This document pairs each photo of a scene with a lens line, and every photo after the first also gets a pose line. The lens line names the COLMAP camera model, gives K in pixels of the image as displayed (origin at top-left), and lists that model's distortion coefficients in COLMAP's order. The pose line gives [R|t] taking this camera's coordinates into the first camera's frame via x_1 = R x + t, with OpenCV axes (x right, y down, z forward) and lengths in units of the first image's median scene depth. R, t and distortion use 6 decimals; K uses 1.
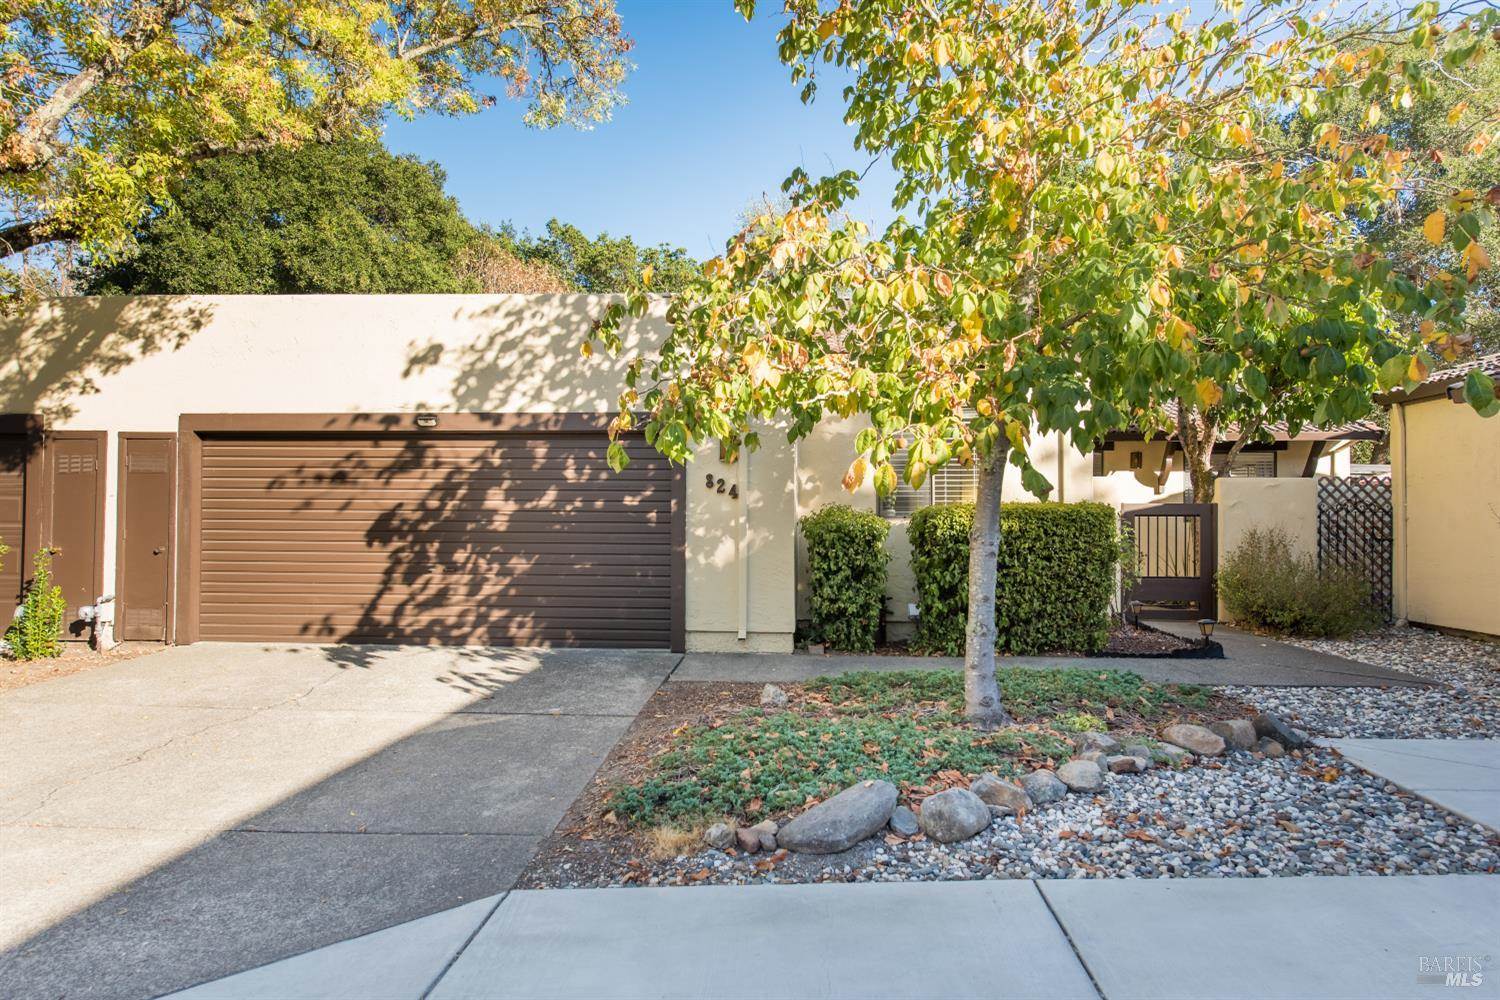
lens RADIAL K [[961.5, 0, 751.1], [0, 961.5, 498.7], [0, 0, 1]] dist [-0.003287, -0.000993]
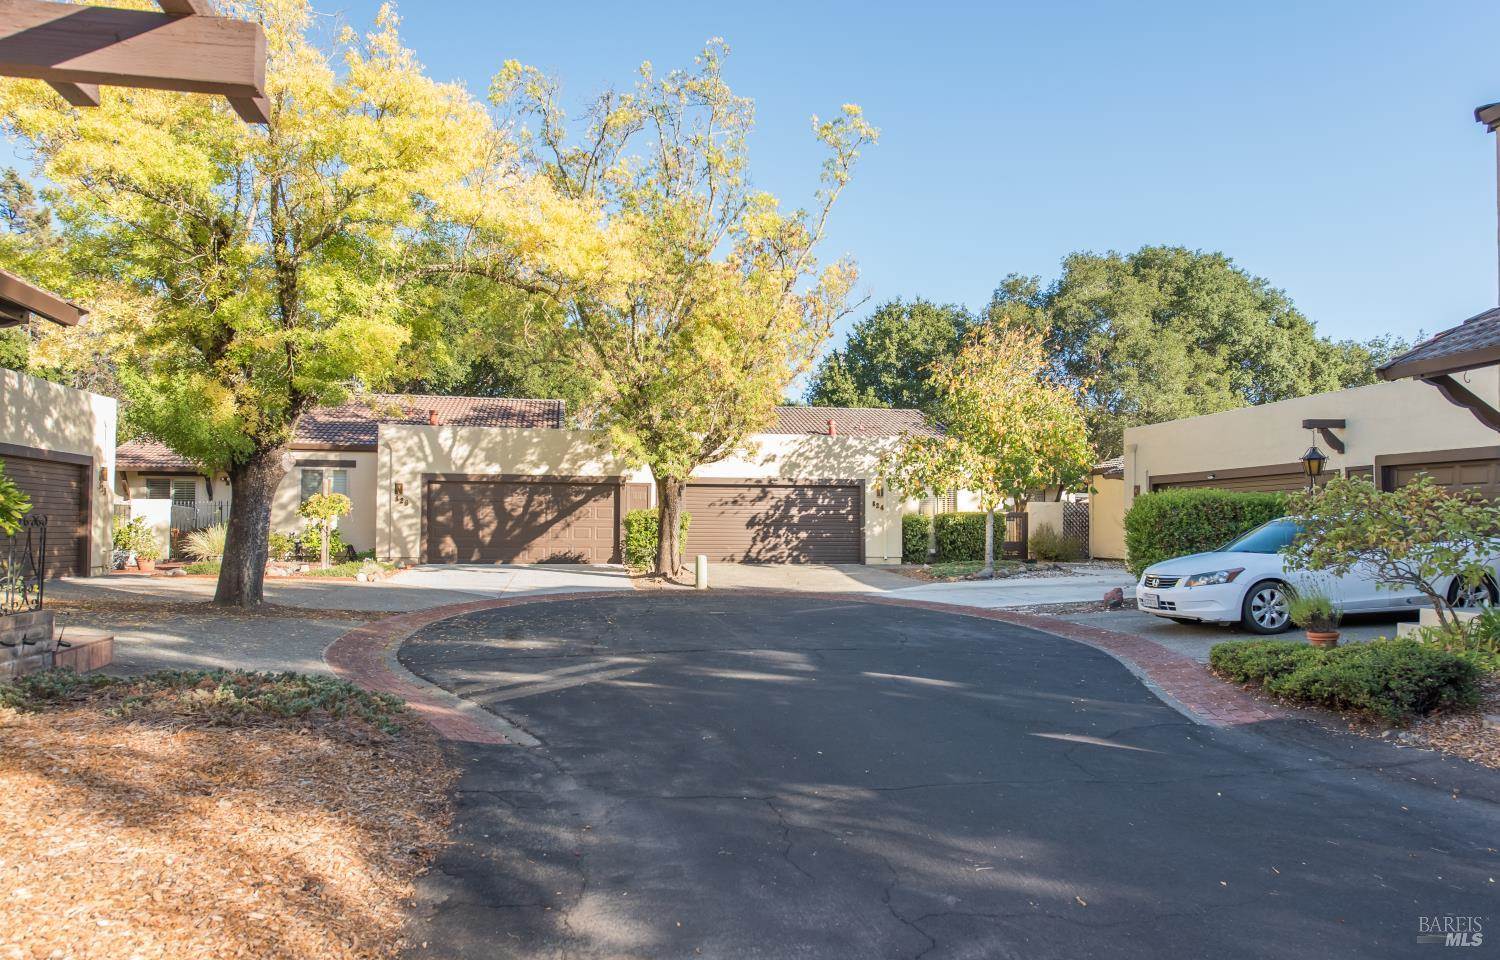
lens RADIAL K [[1052.1, 0, 749.4], [0, 1052.1, 483.7], [0, 0, 1]] dist [0.000361, 0.000116]
pose [[0.967797, 0.007214, 0.251629, -1.138779], [-0.000421, 0.999634, -0.027041, 0.004486], [-0.251732, 0.026064, 0.967446, -1.853076]]
